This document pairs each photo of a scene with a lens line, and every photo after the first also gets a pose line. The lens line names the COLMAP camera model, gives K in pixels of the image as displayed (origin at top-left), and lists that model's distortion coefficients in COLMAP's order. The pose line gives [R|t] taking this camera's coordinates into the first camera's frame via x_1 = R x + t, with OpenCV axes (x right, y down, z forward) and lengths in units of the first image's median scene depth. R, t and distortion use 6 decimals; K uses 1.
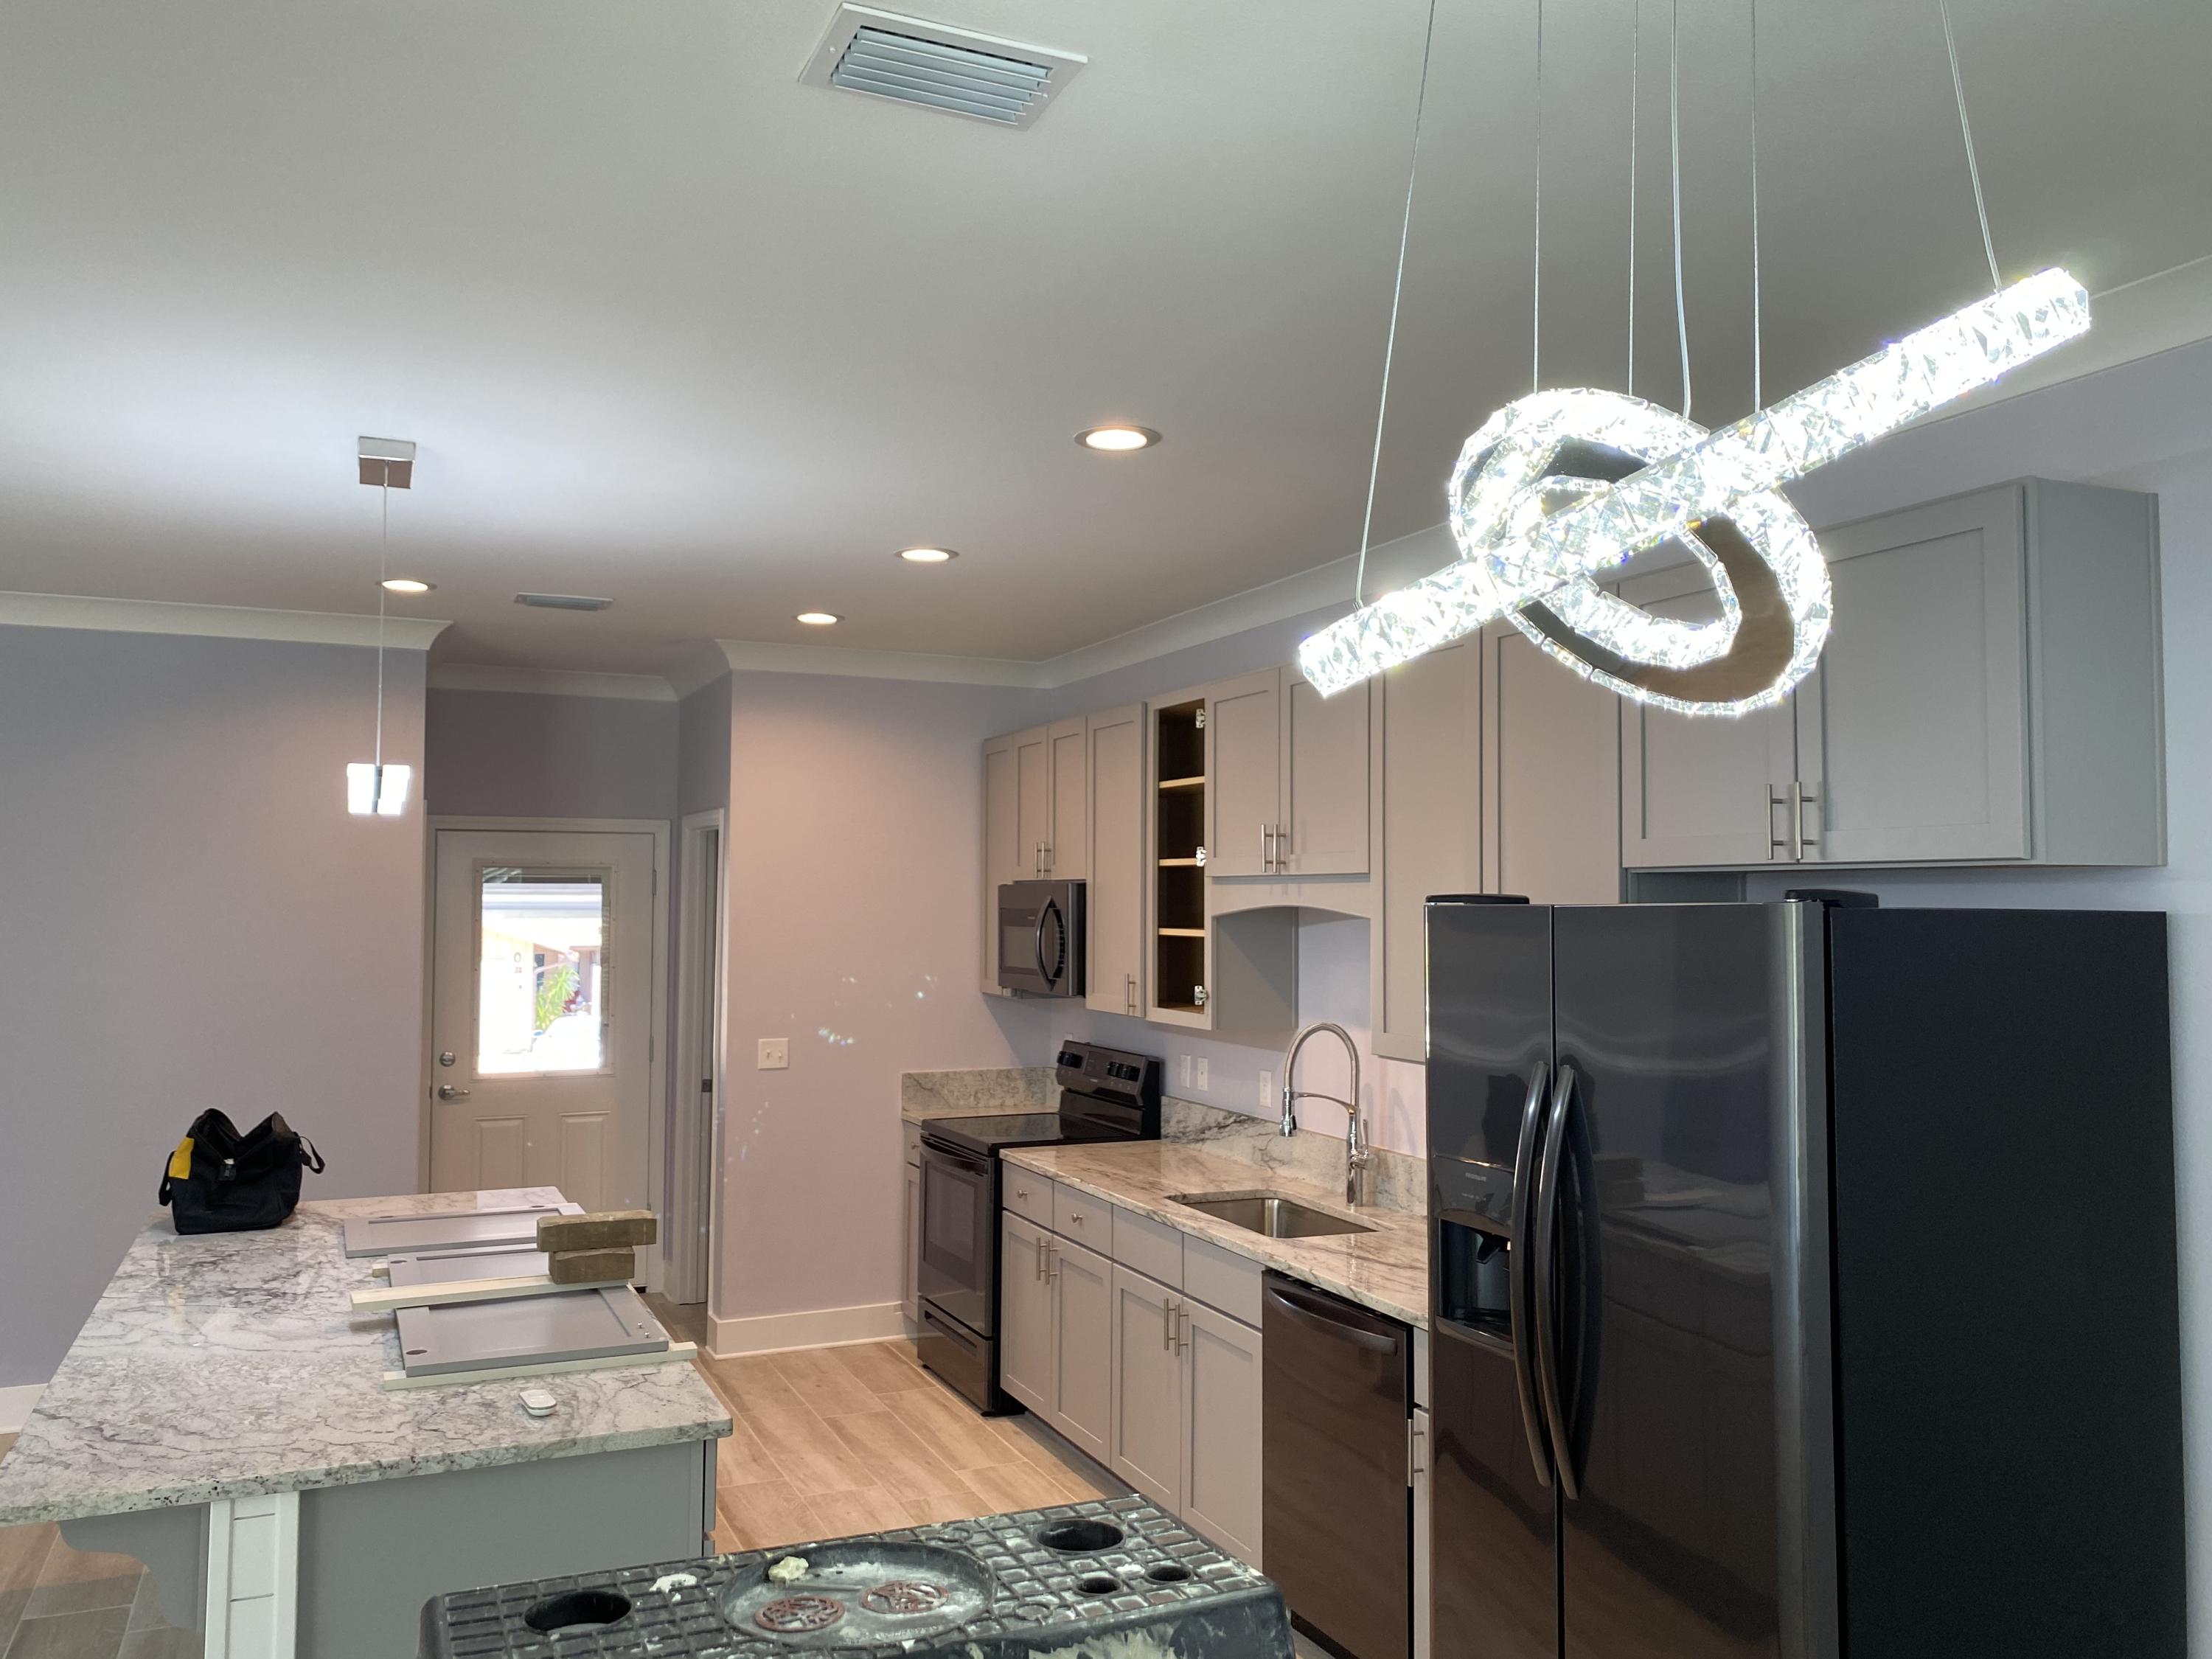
lens RADIAL K [[1645.7, 0, 1119.2], [0, 1645.7, 819.4], [0, 0, 1]] dist [0.005845, 0.001080]
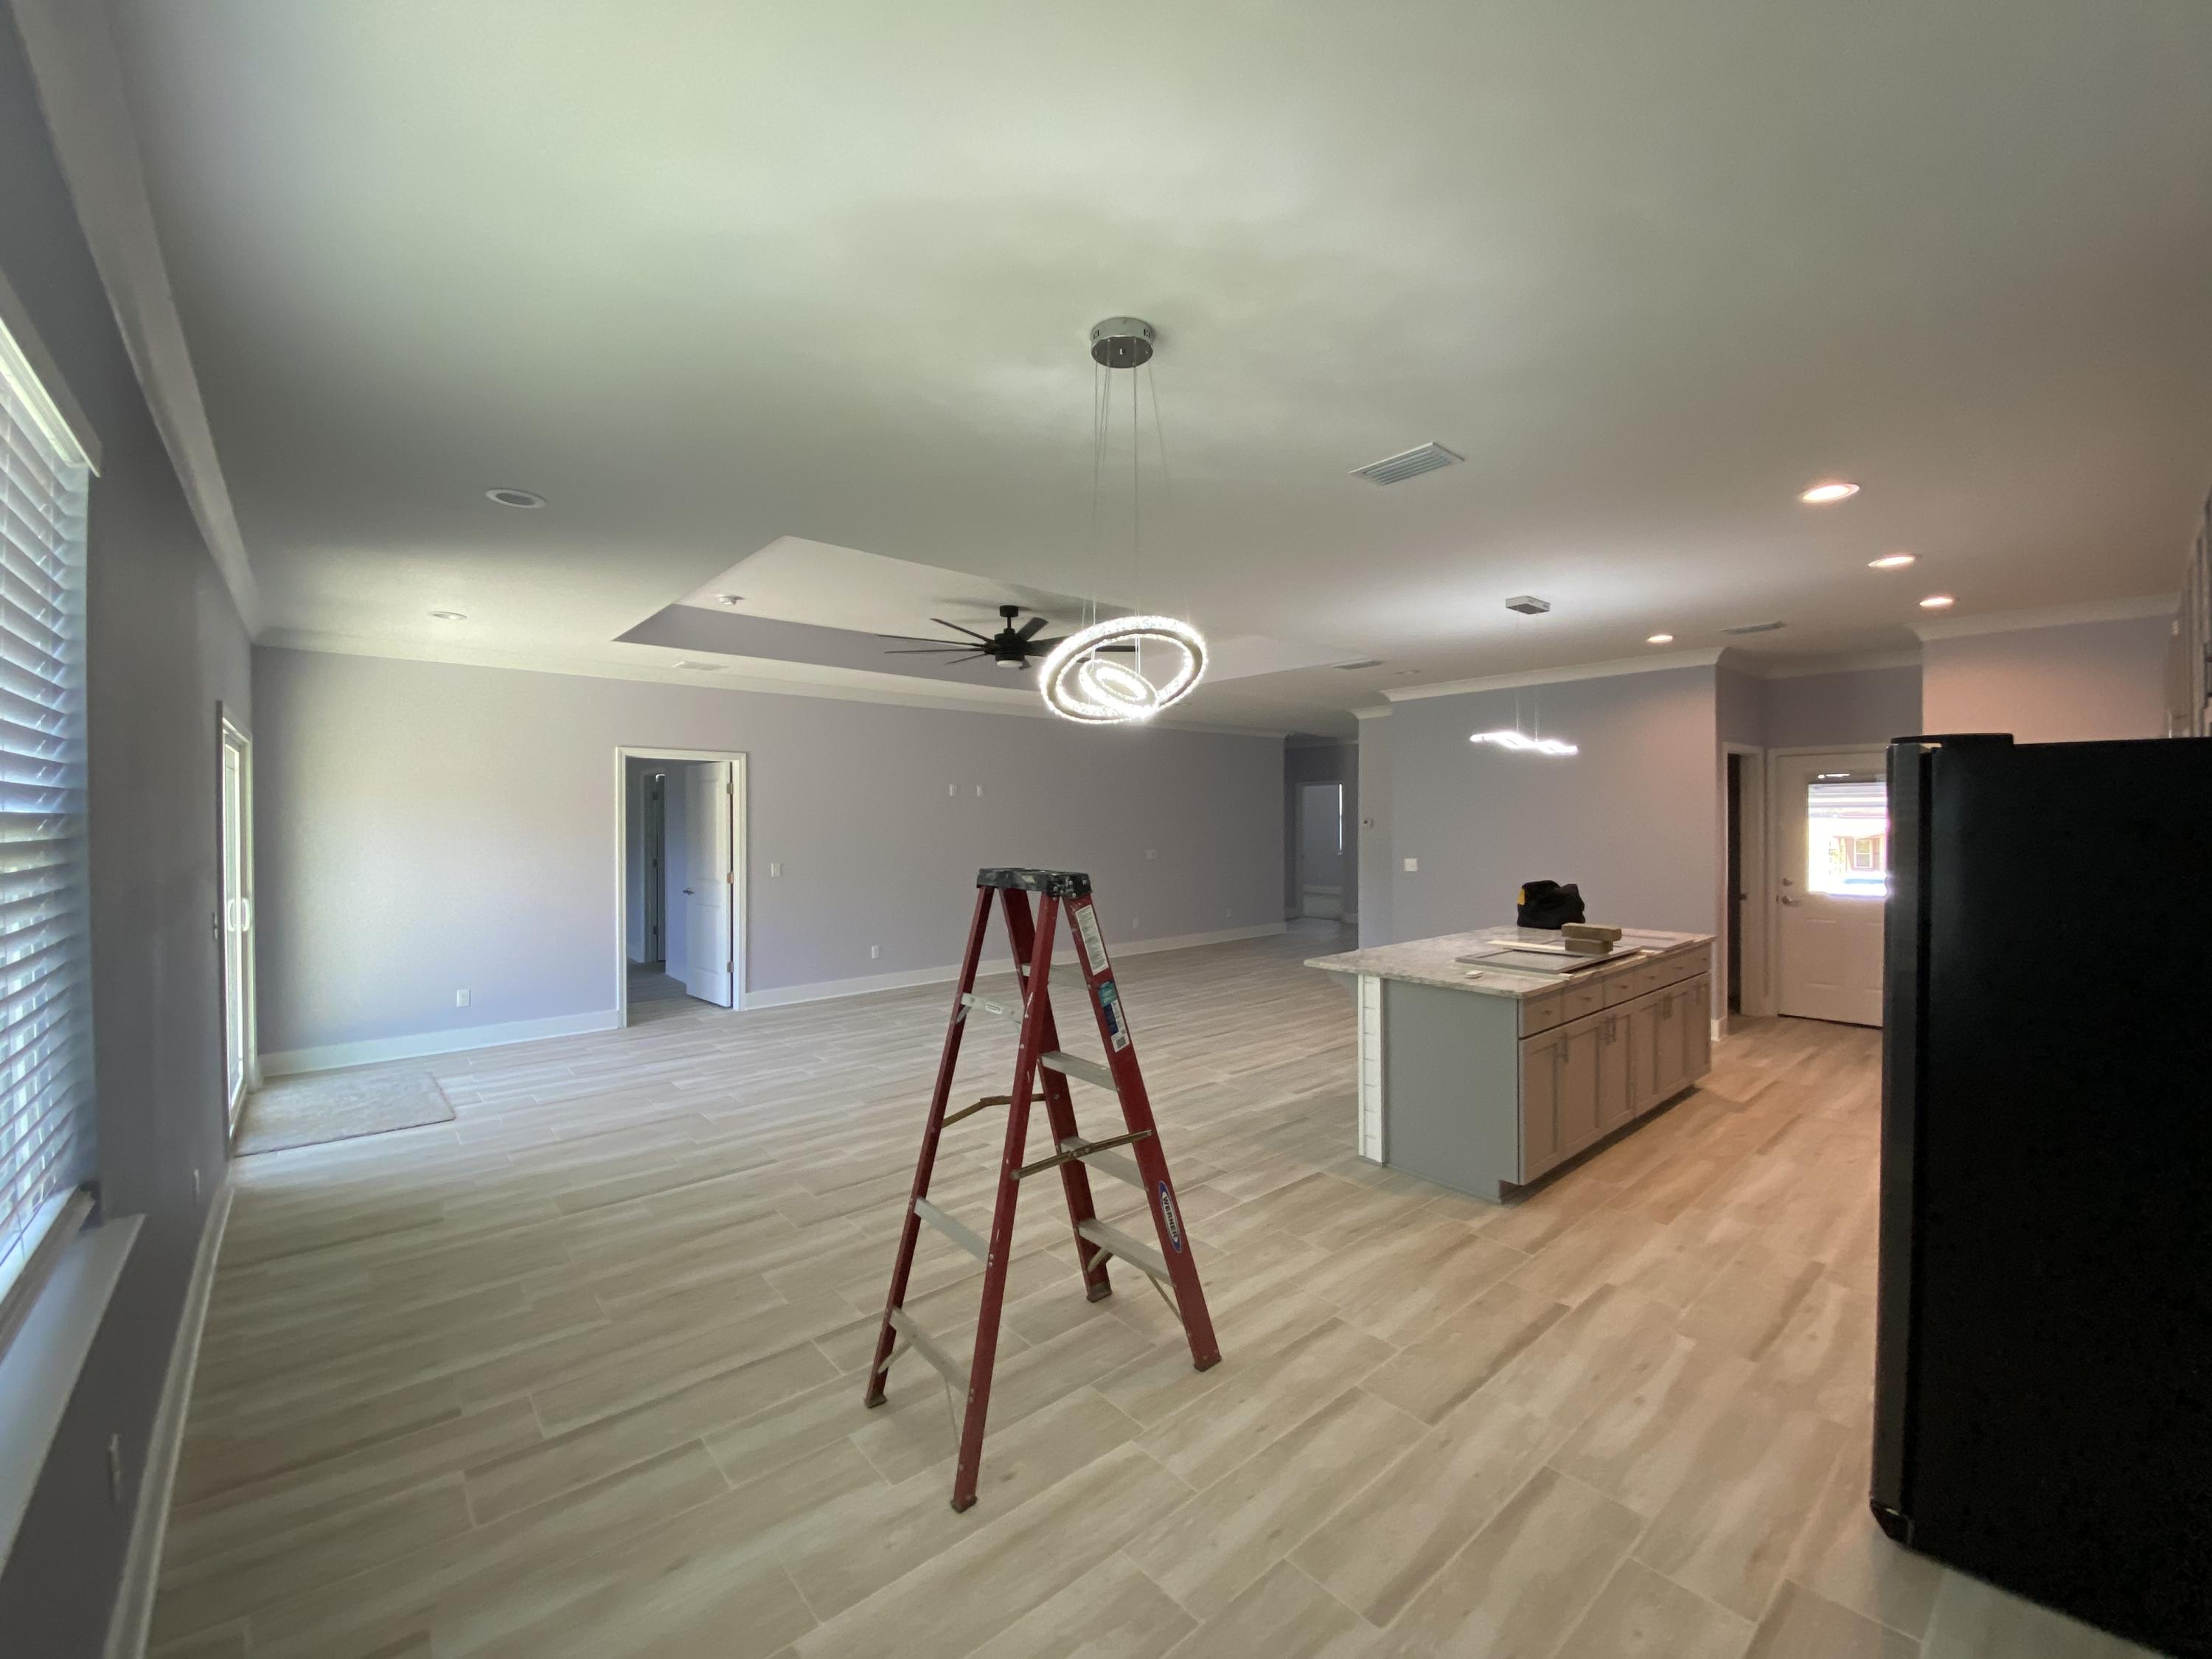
lens RADIAL K [[900.3, 0, 1107.2], [0, 900.3, 823.6], [0, 0, 1]] dist [0.012011, -0.011411]
pose [[0.309390, 0.003659, -0.950928, 0.442742], [0.045044, 0.998814, 0.018499, 0.034158], [0.949868, -0.048557, 0.308858, 0.011091]]
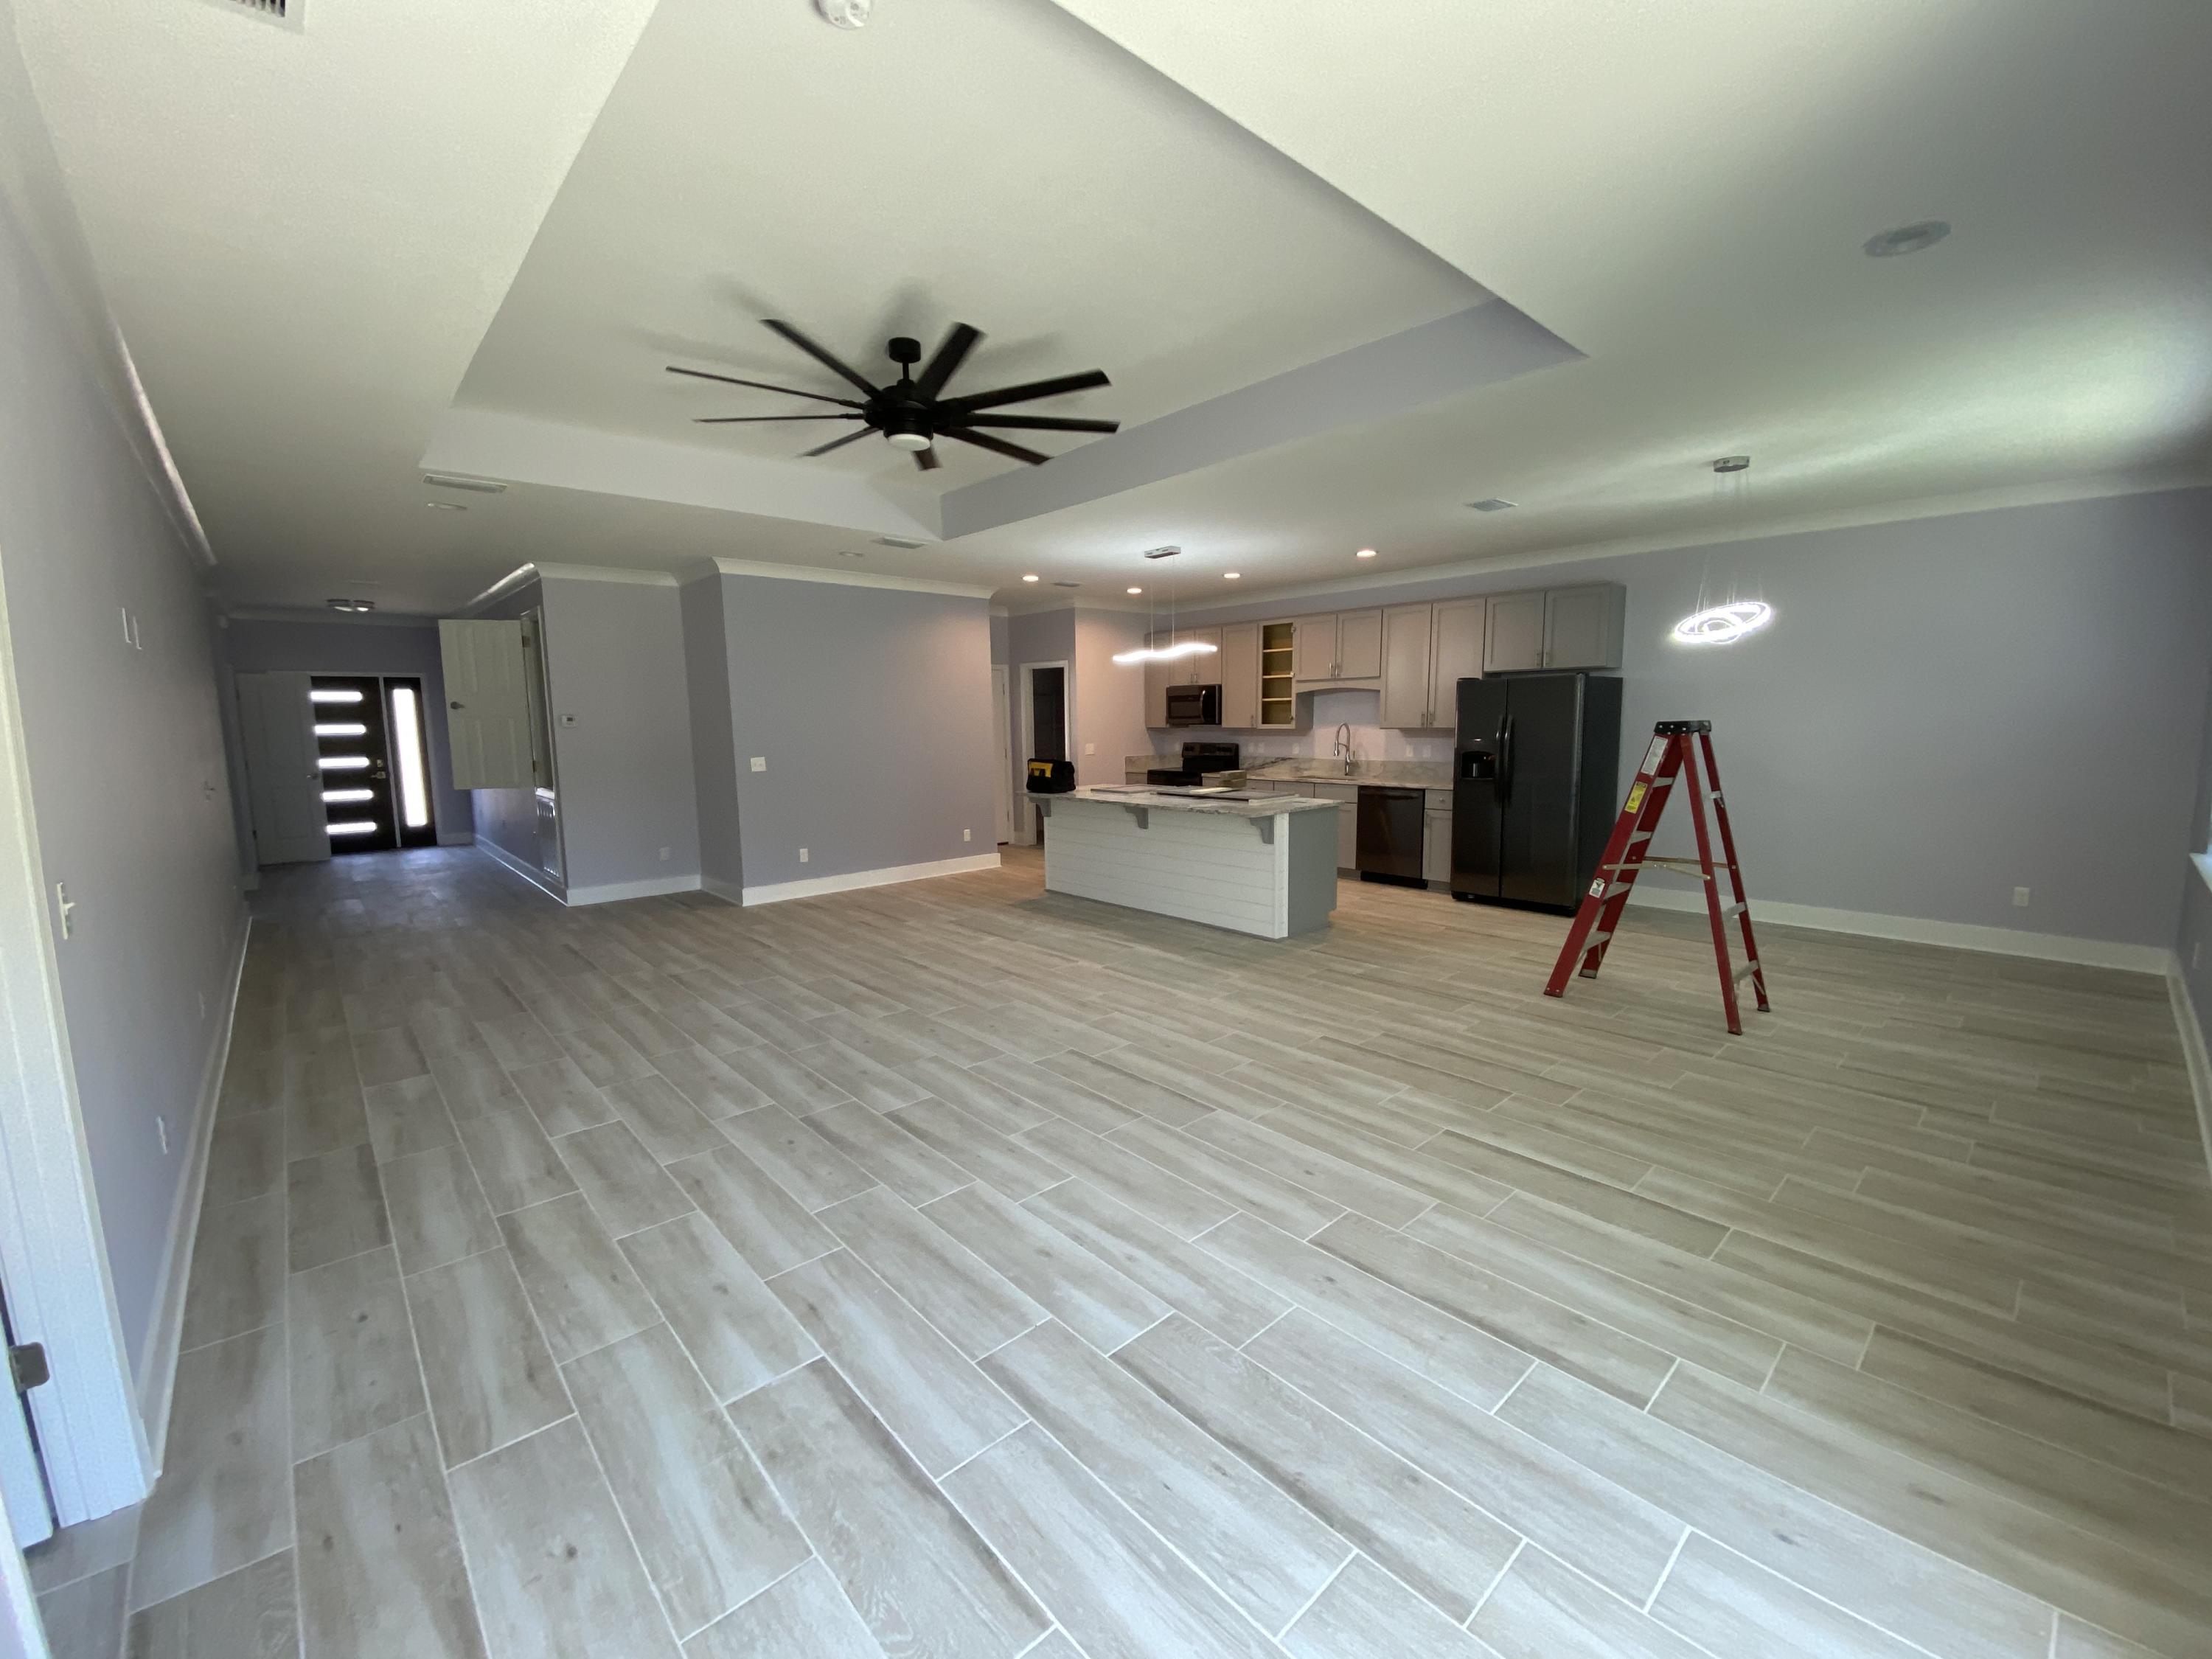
lens RADIAL K [[900.3, 0, 1089.4], [0, 900.3, 826.0], [0, 0, 1]] dist [0.012011, -0.011411]
pose [[0.943787, -0.057973, 0.325432, -0.852947], [0.002966, 0.985946, 0.167037, 0.019128], [-0.330542, -0.156682, 0.930695, -0.511031]]
